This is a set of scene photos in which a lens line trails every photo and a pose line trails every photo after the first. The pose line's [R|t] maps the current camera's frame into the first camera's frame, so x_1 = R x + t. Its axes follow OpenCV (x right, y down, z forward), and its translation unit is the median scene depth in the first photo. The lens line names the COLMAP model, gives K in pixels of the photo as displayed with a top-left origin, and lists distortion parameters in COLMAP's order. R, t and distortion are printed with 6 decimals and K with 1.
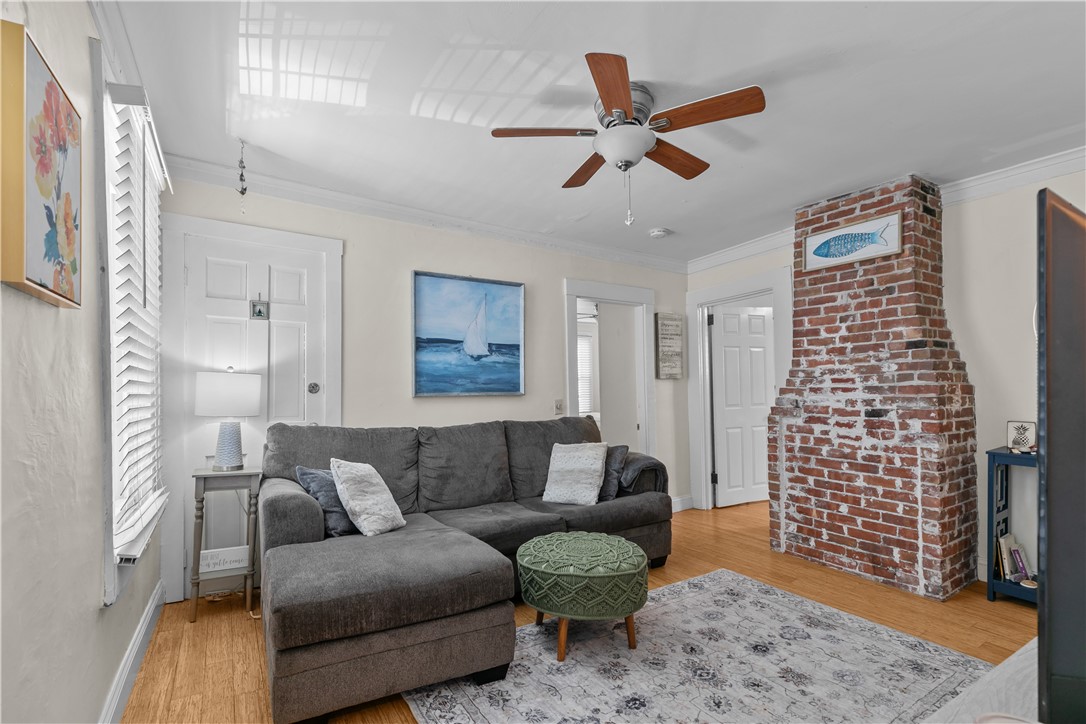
lens RADIAL K [[488.7, 0, 546.9], [0, 488.7, 405.7], [0, 0, 1]] dist [0.002461, -0.000408]
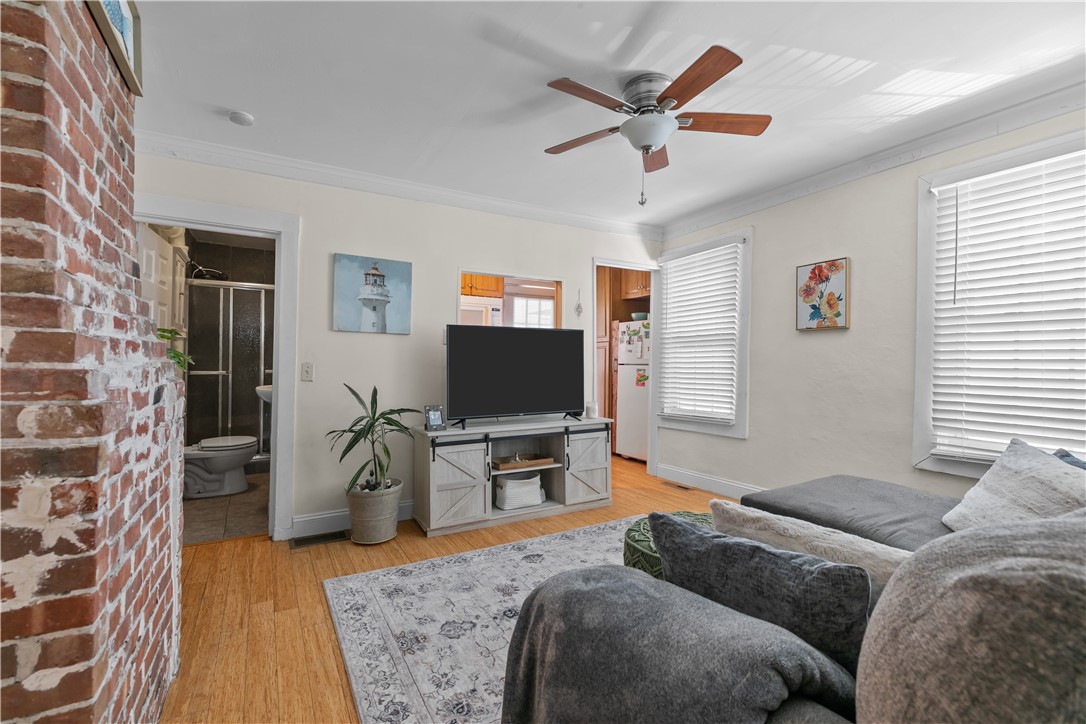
lens RADIAL K [[488.7, 0, 537.7], [0, 488.7, 377.1], [0, 0, 1]] dist [0.002461, -0.000408]
pose [[-0.999049, -0.003782, 0.043434, 0.313660], [-0.000953, 0.997887, 0.064974, -0.043330], [-0.043588, 0.064870, -0.996941, 1.795734]]
